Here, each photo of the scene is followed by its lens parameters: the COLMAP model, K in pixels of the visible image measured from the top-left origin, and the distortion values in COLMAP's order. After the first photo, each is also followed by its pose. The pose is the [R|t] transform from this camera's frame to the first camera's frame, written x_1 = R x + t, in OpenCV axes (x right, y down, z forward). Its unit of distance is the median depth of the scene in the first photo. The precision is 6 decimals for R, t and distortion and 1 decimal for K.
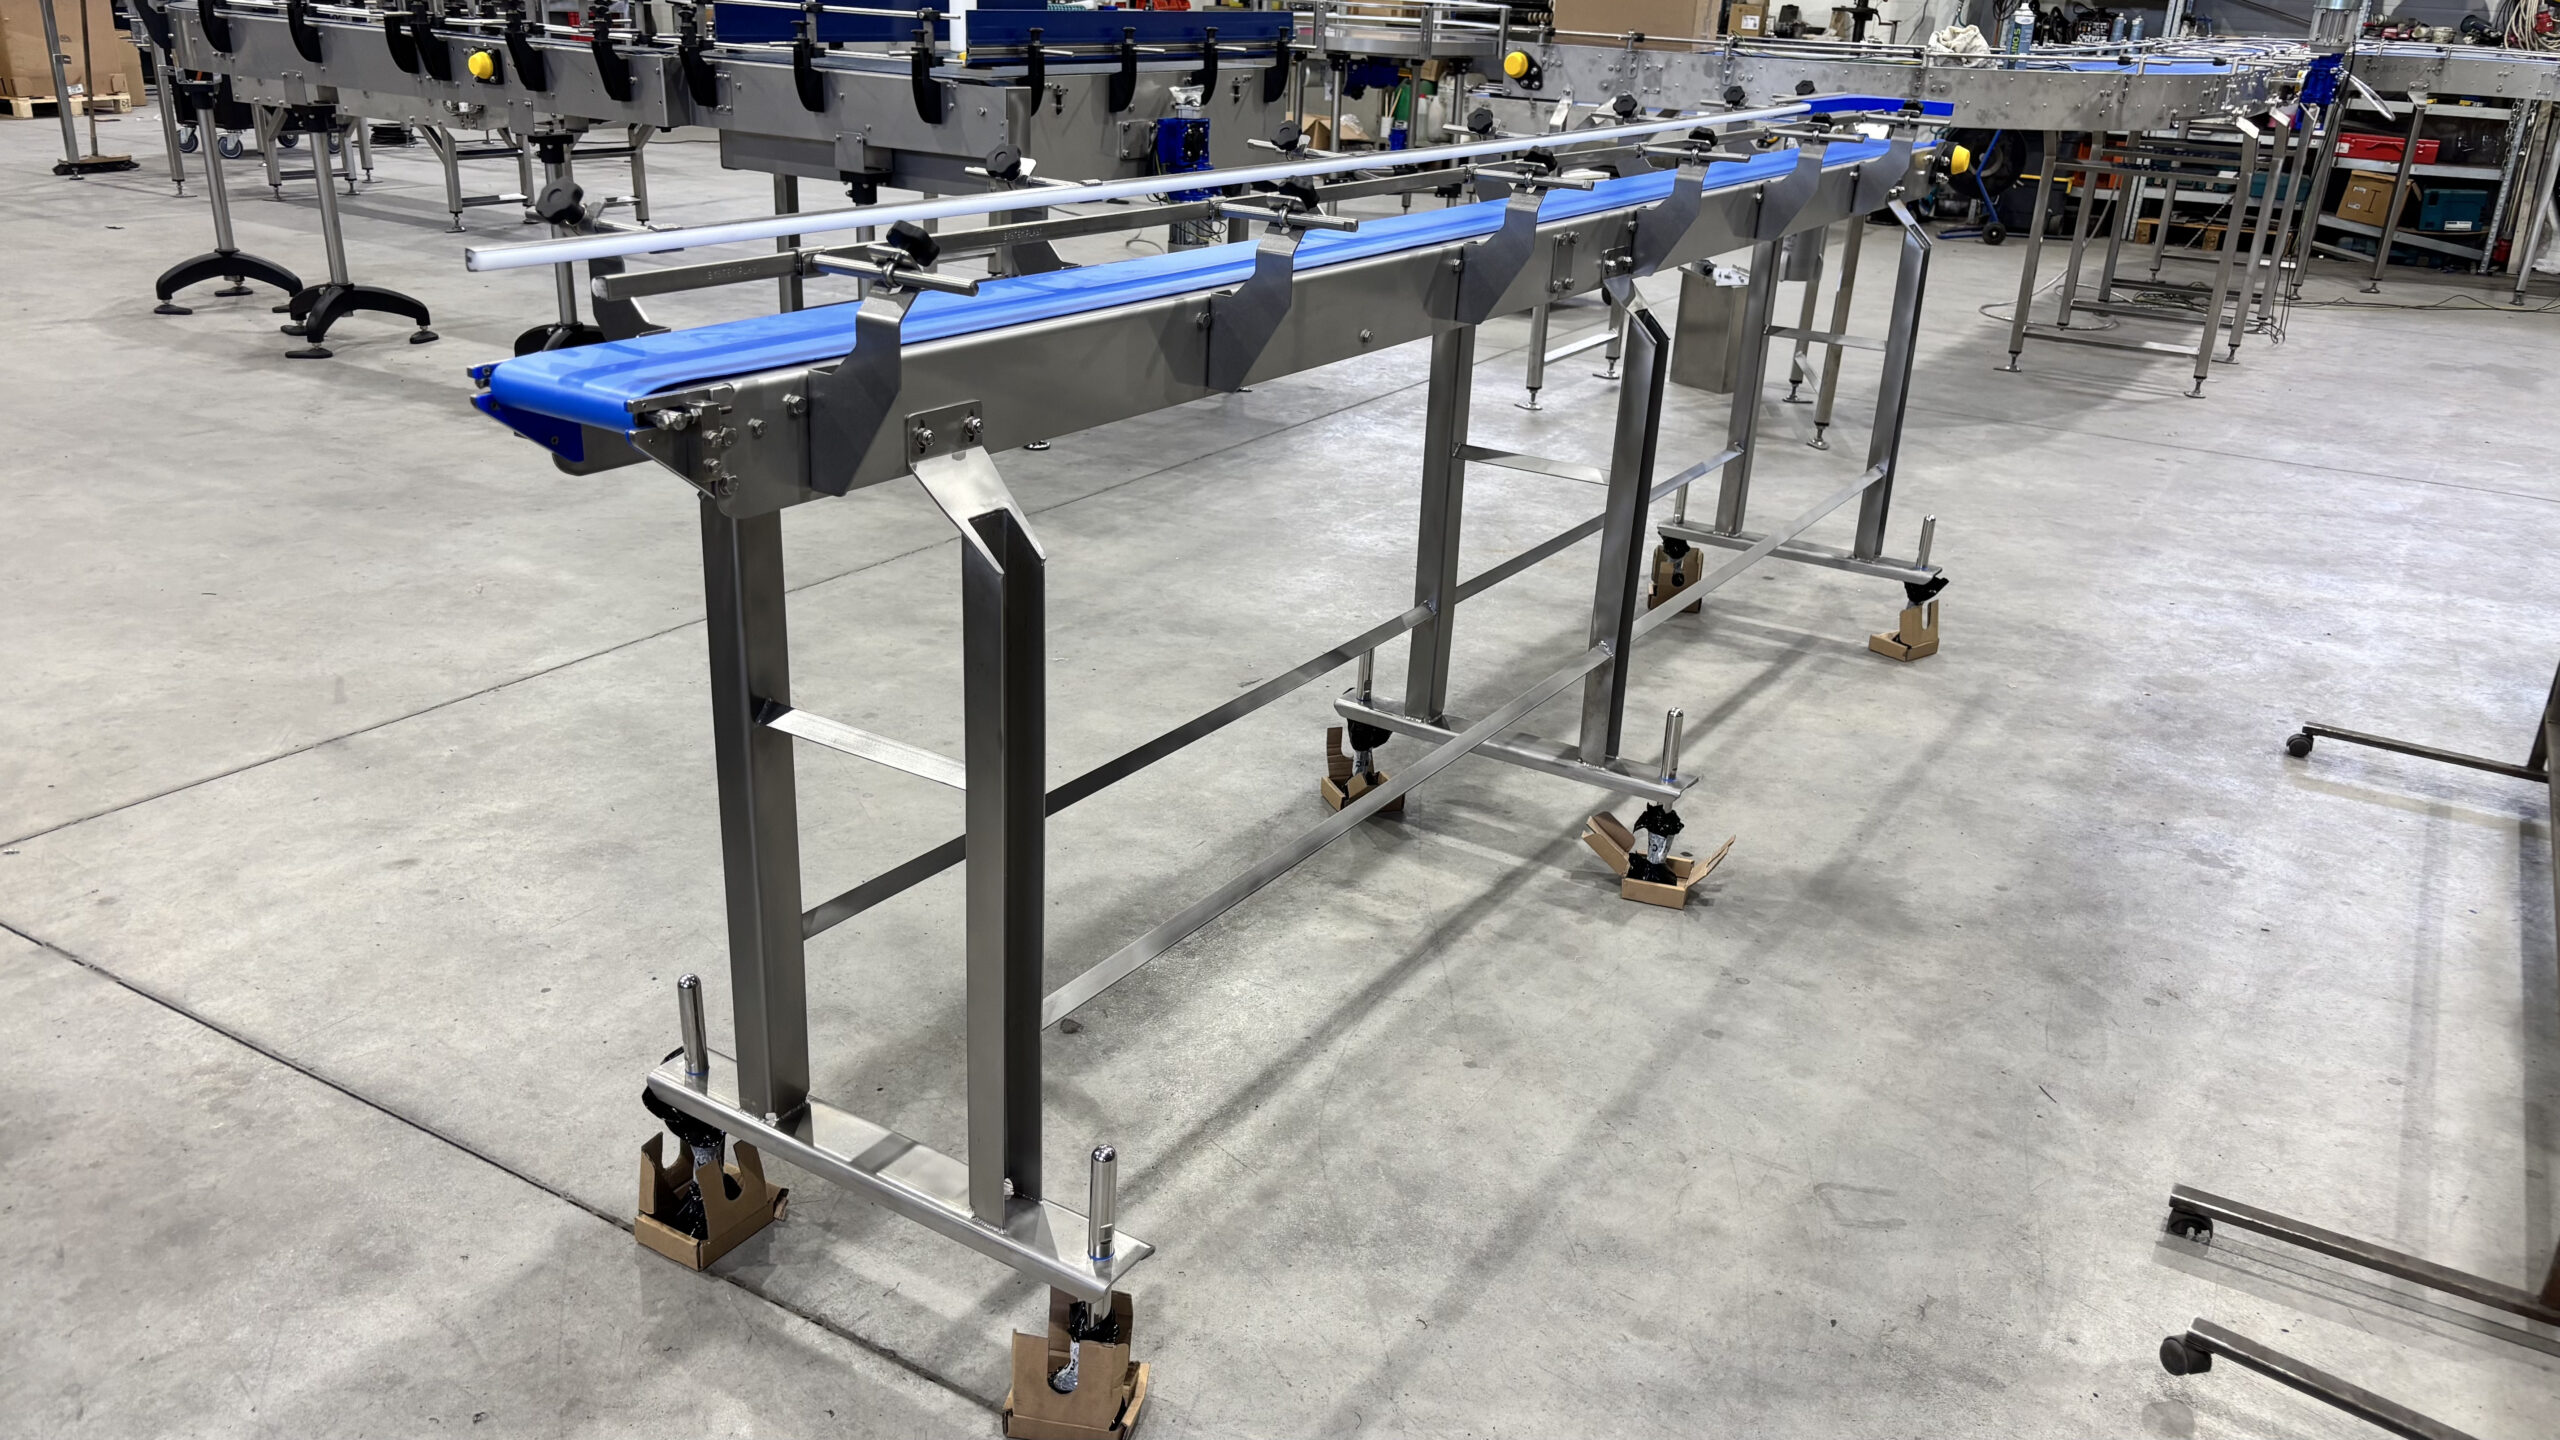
lens RADIAL K [[1958.8, 0, 1269.8], [0, 1958.8, 706.0], [0, 0, 1]] dist [0.004539, 0.032684]
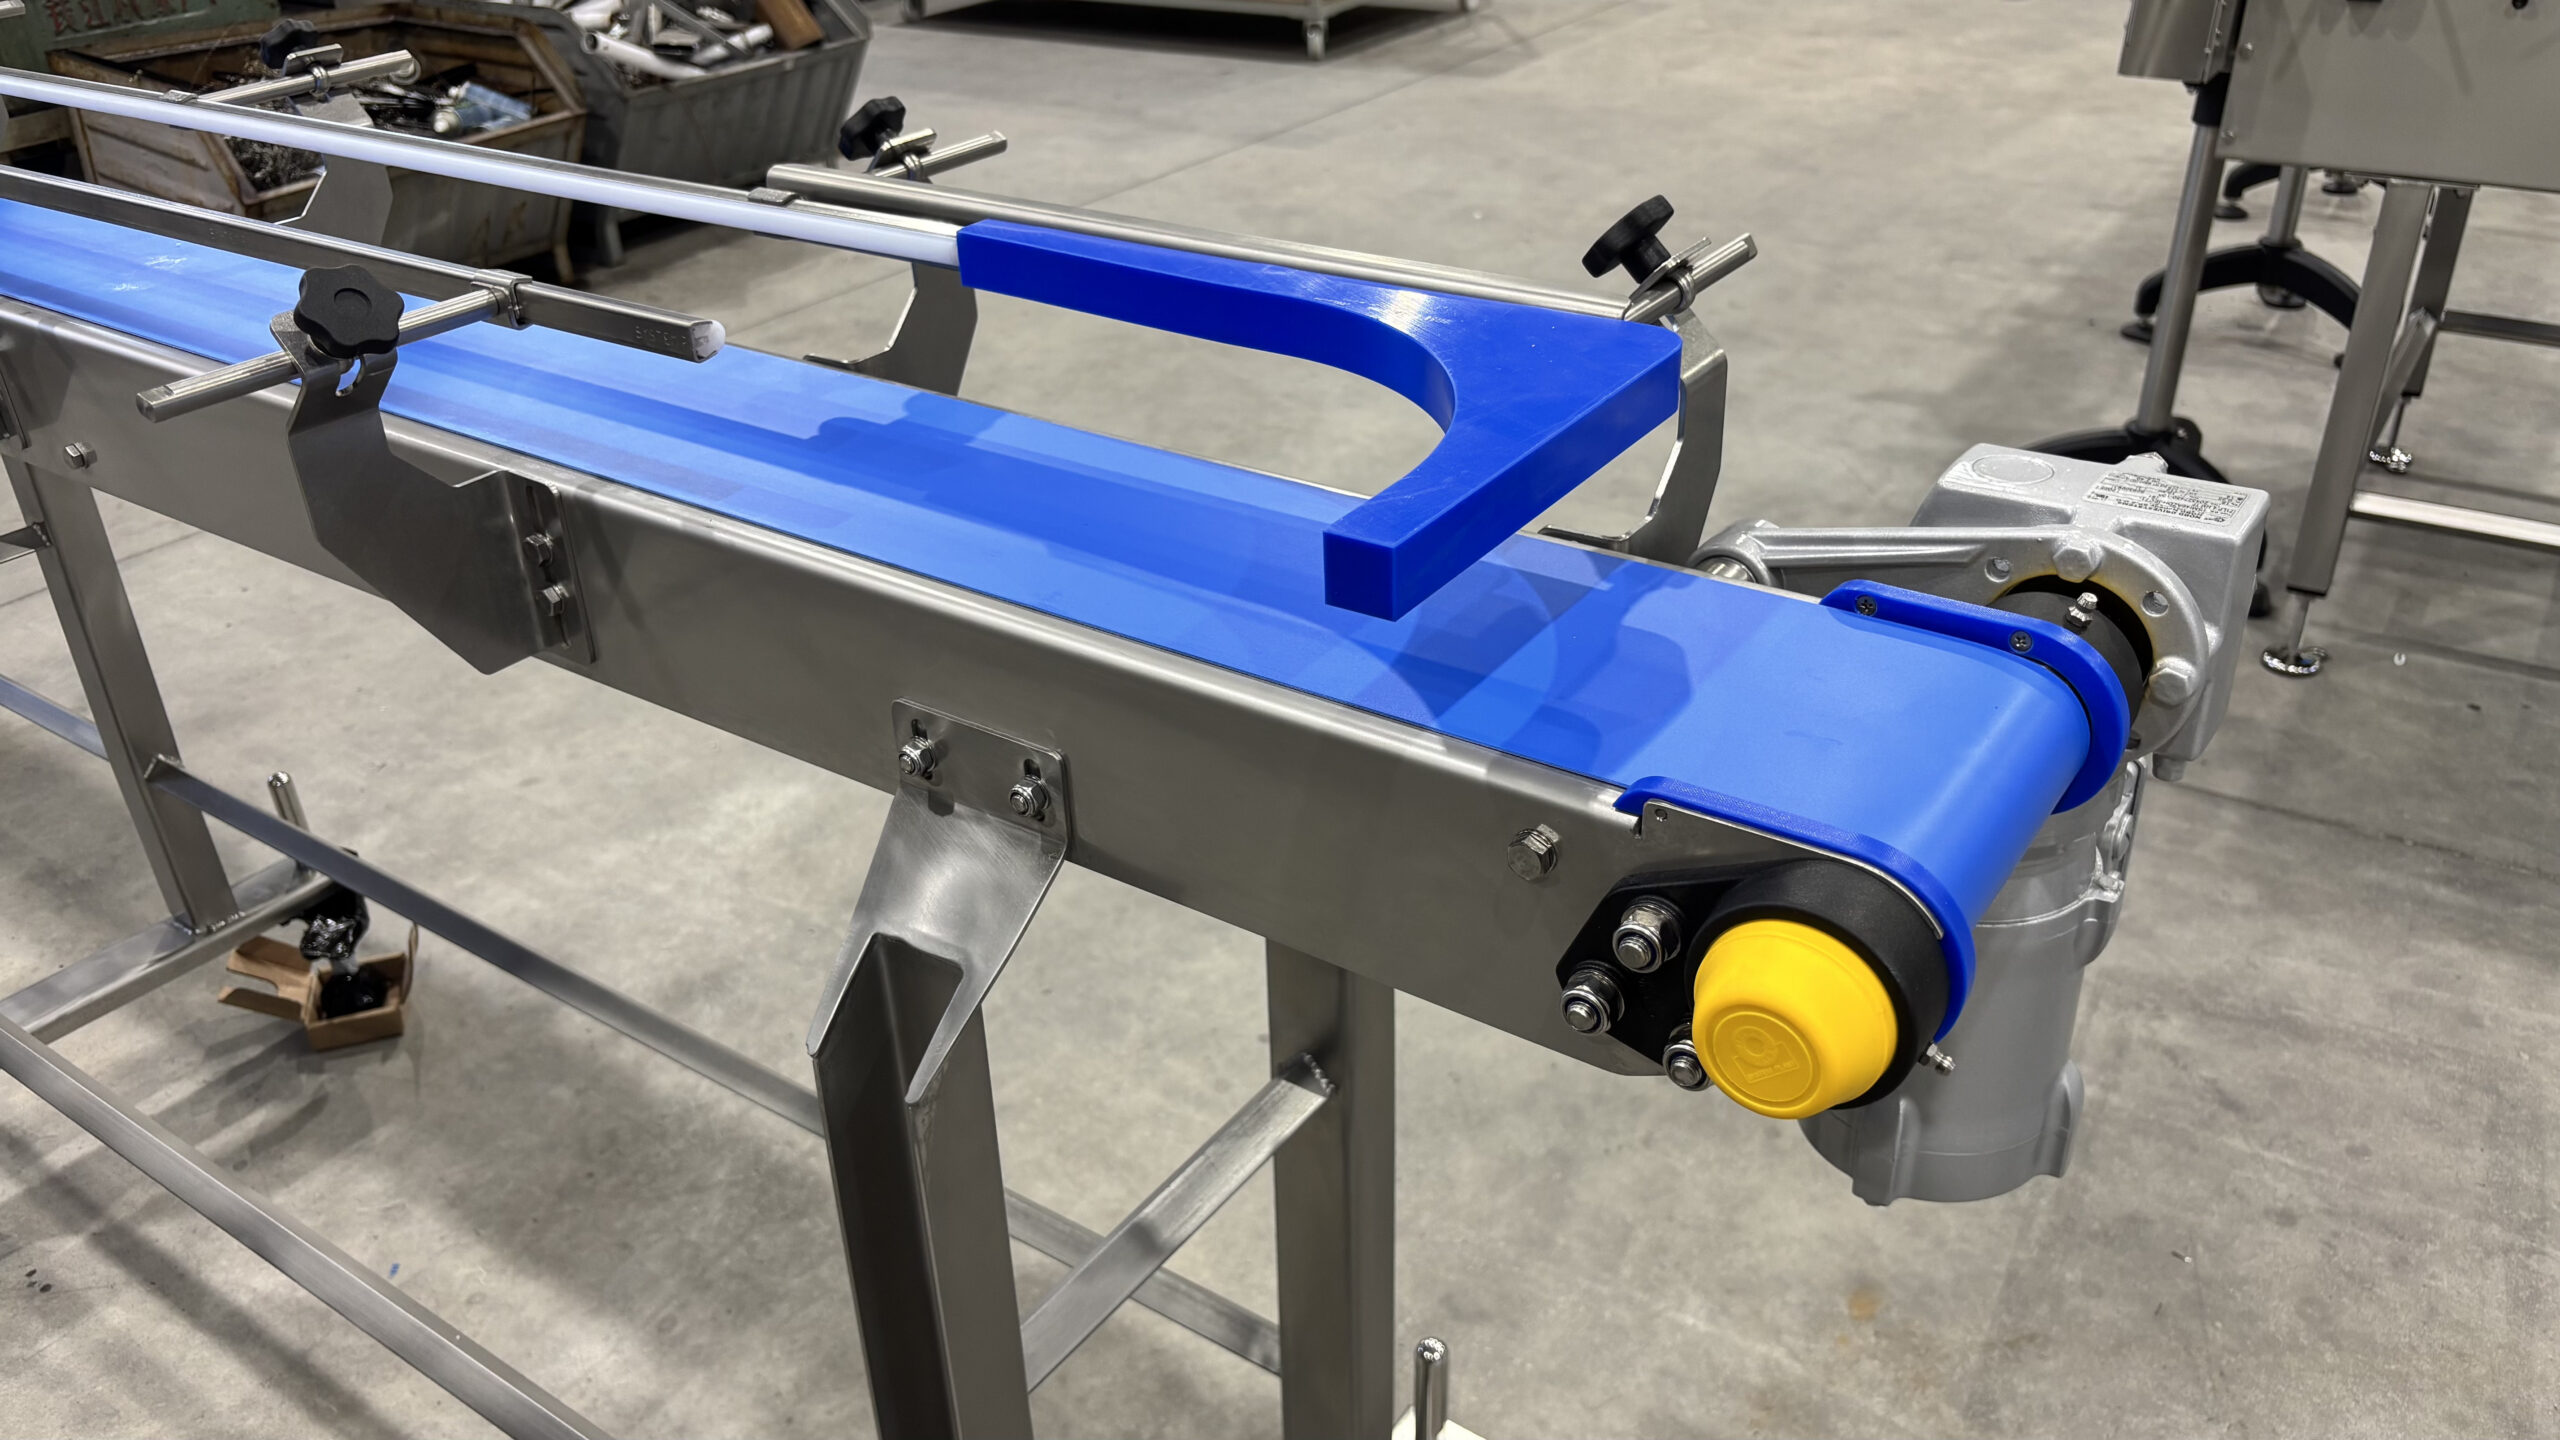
lens RADIAL K [[1958.8, 0, 1269.8], [0, 1958.8, 706.0], [0, 0, 1]] dist [0.004539, 0.032684]
pose [[-0.046720, 0.446735, -0.893446, 0.609286], [-0.337813, 0.834657, 0.435005, -0.453834], [0.940053, 0.322141, 0.111918, 1.229082]]
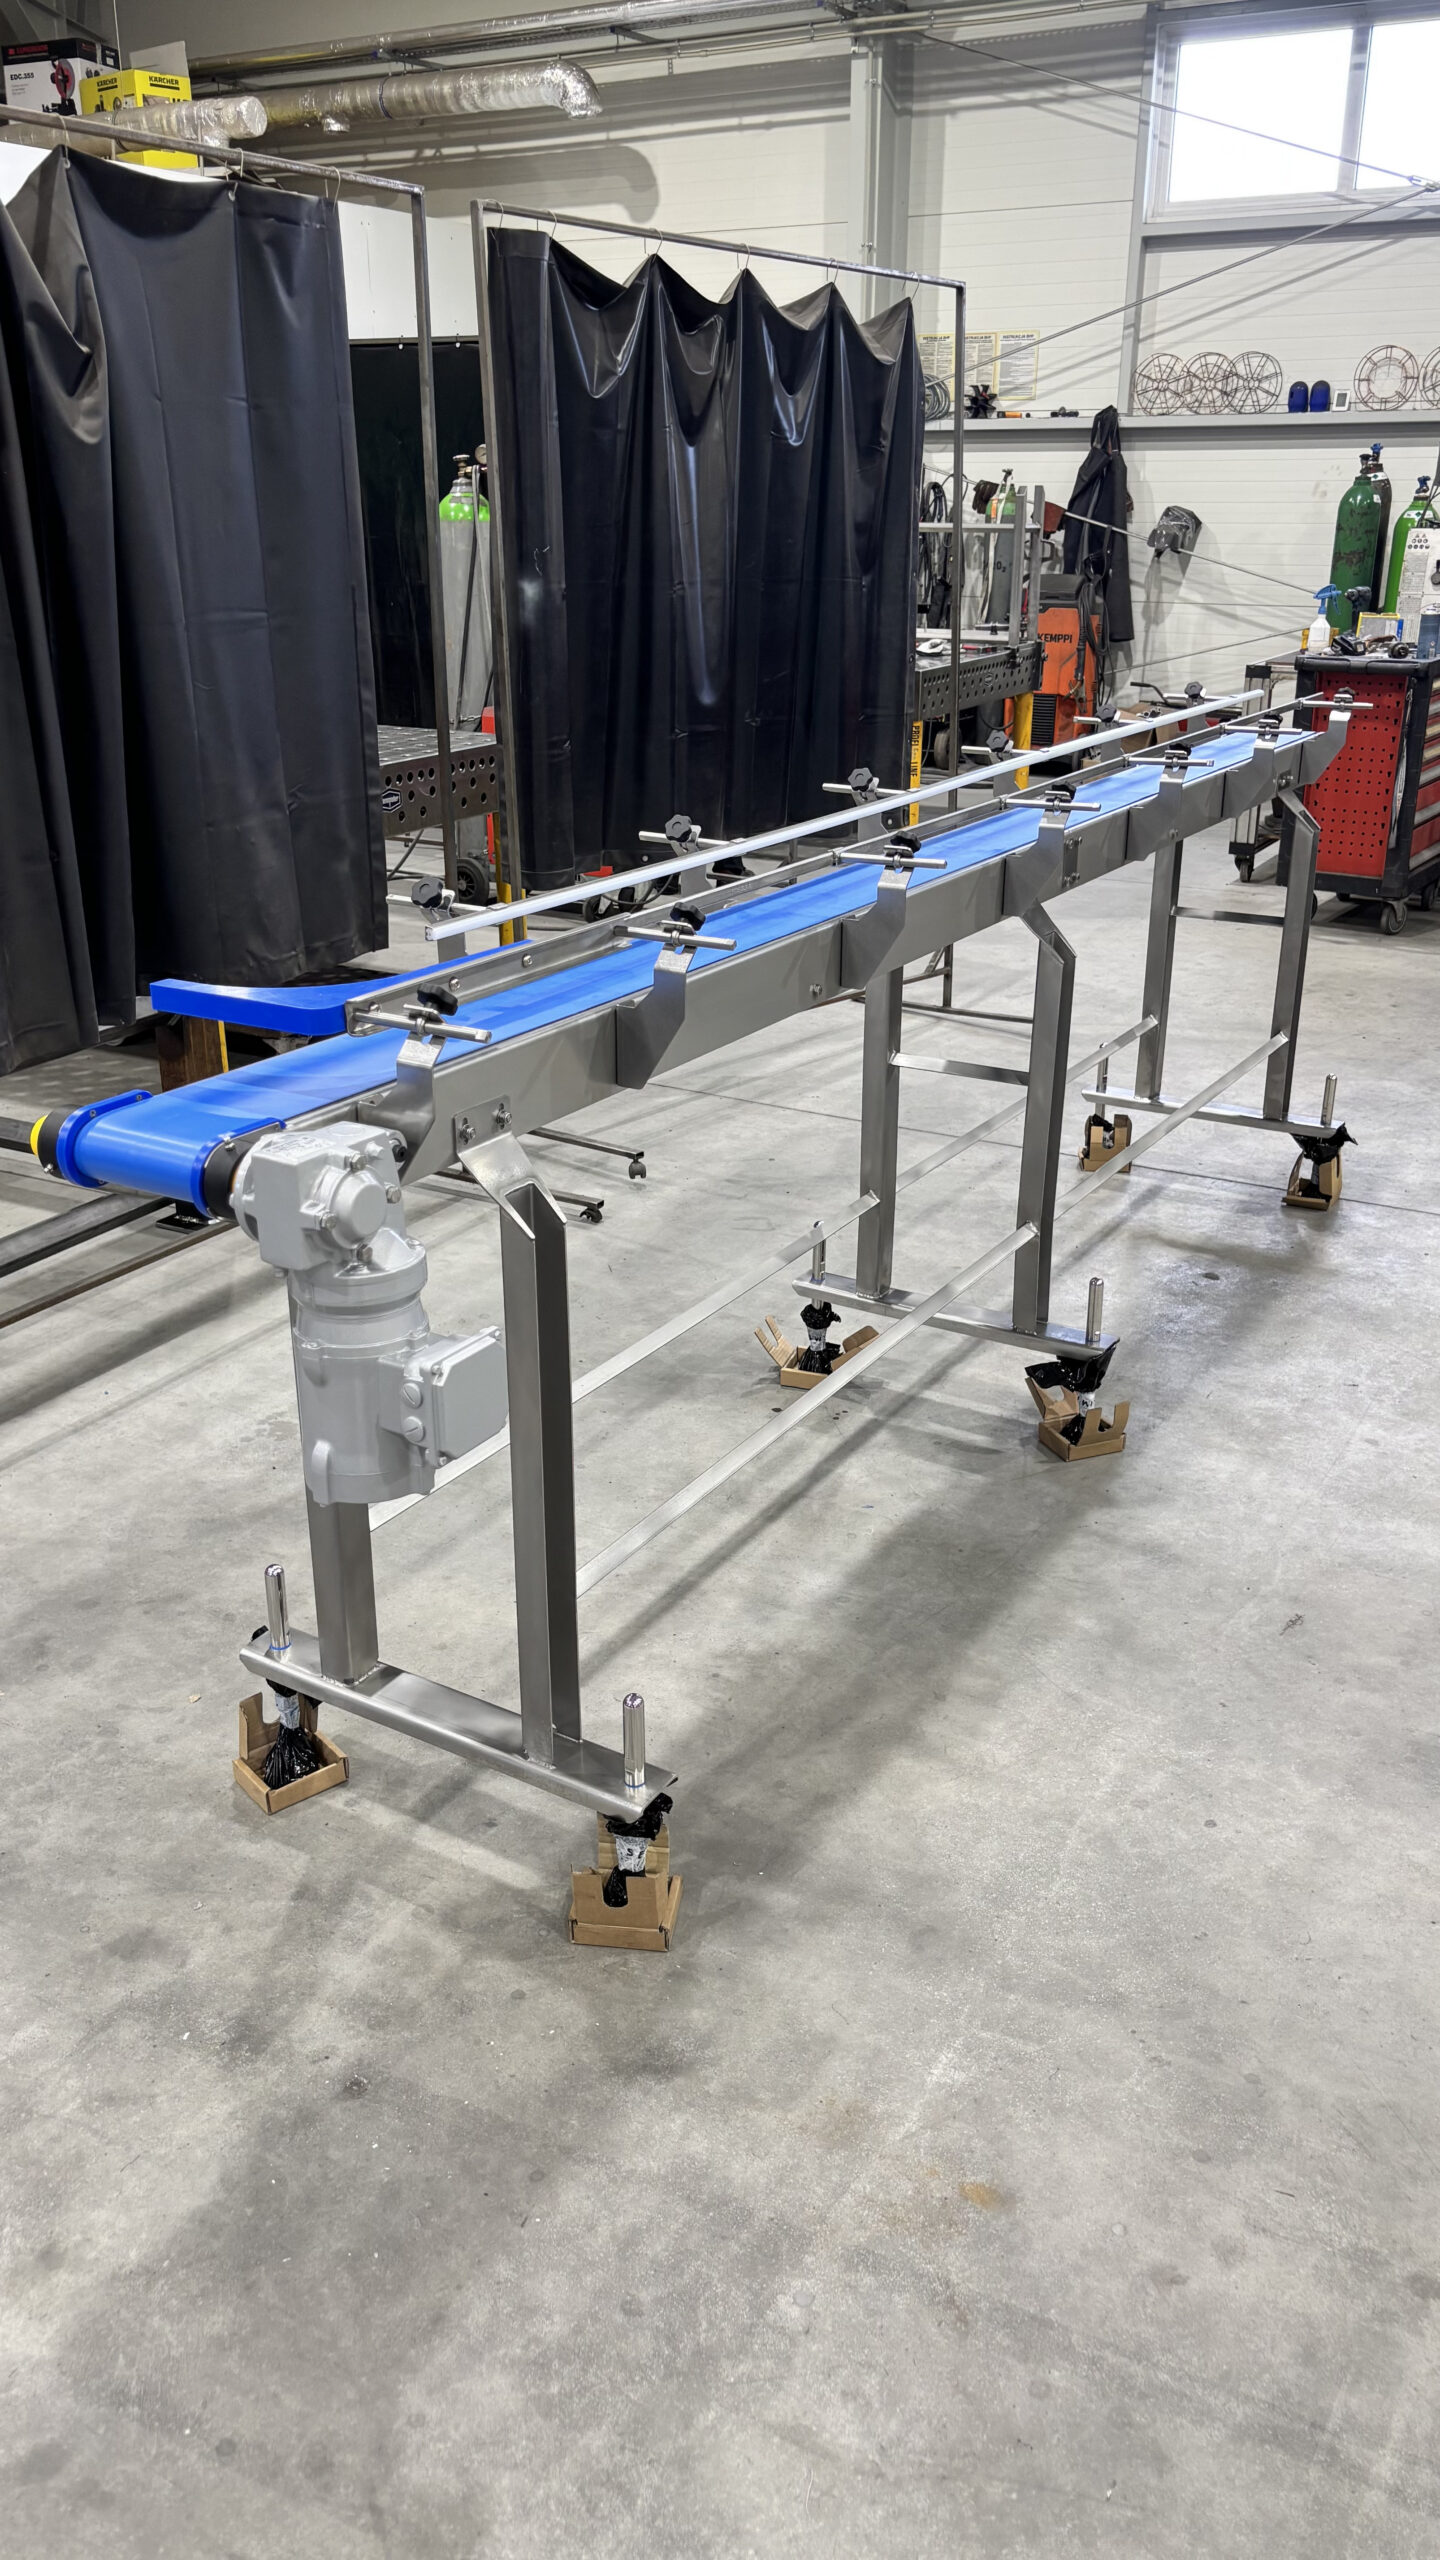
lens RADIAL K [[1958.8, 0, 720.0], [0, 1958.8, 1280.0], [0, 0, 1]] dist [0.004539, 0.032684]
pose [[-0.998981, -0.030836, -0.032960, 0.283295], [-0.045057, 0.724391, 0.687916, -0.742929], [0.002663, 0.688700, -0.725042, 1.754199]]
